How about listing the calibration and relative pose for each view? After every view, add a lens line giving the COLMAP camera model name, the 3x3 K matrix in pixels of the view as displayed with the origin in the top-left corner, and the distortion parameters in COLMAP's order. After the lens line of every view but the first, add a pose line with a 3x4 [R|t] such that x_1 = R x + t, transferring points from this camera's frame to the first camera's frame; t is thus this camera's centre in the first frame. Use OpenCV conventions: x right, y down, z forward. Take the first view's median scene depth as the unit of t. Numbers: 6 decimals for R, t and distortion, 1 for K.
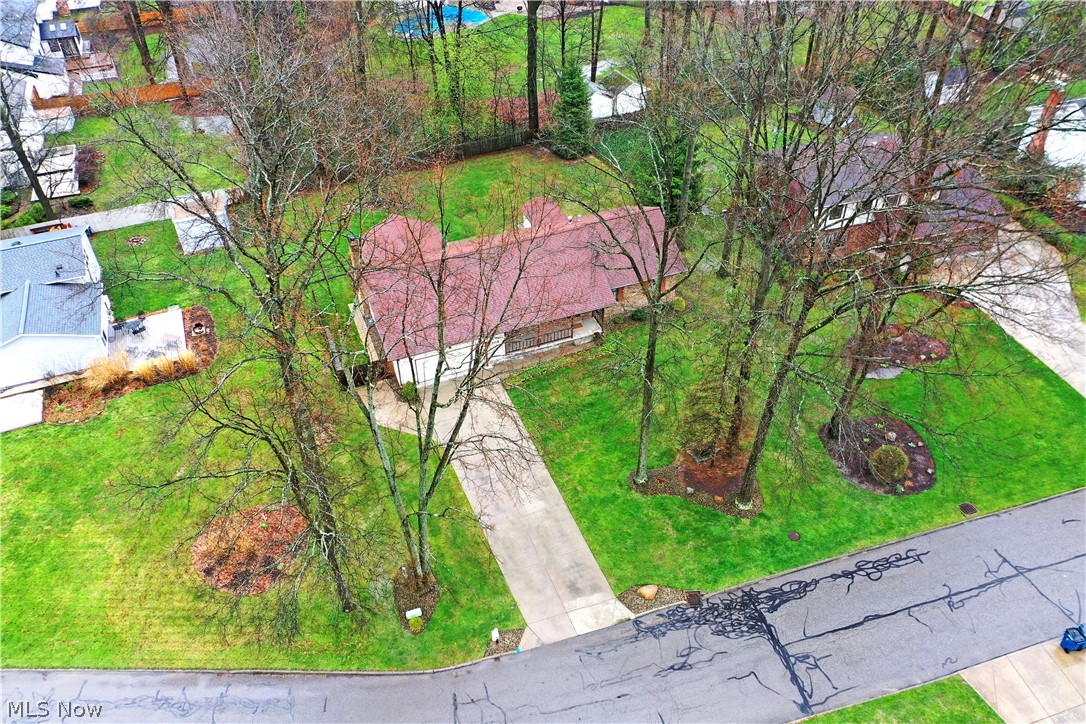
lens RADIAL K [[859.6, 0, 544.6], [0, 859.6, 363.8], [0, 0, 1]] dist [0.006963, 0.000153]
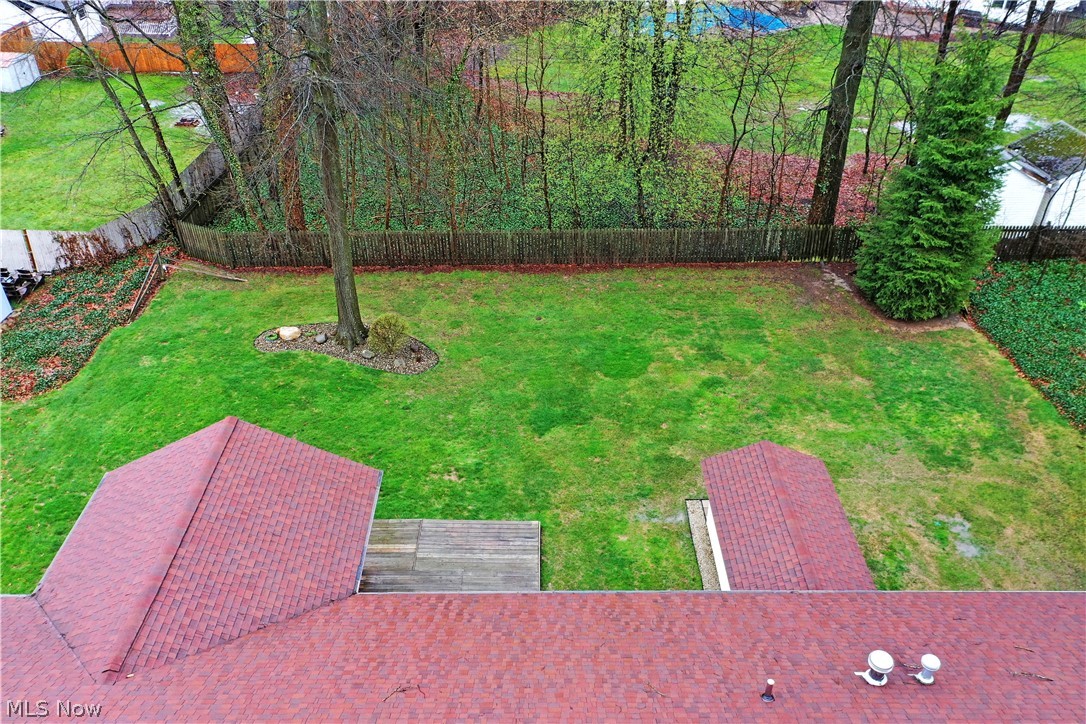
lens RADIAL K [[859.6, 0, 539.9], [0, 859.6, 361.4], [0, 0, 1]] dist [0.006963, 0.000153]
pose [[0.930987, 0.218961, -0.292095, -0.003082], [-0.245574, 0.967682, -0.057317, -0.161052], [0.270105, 0.125092, 0.954670, 0.605734]]
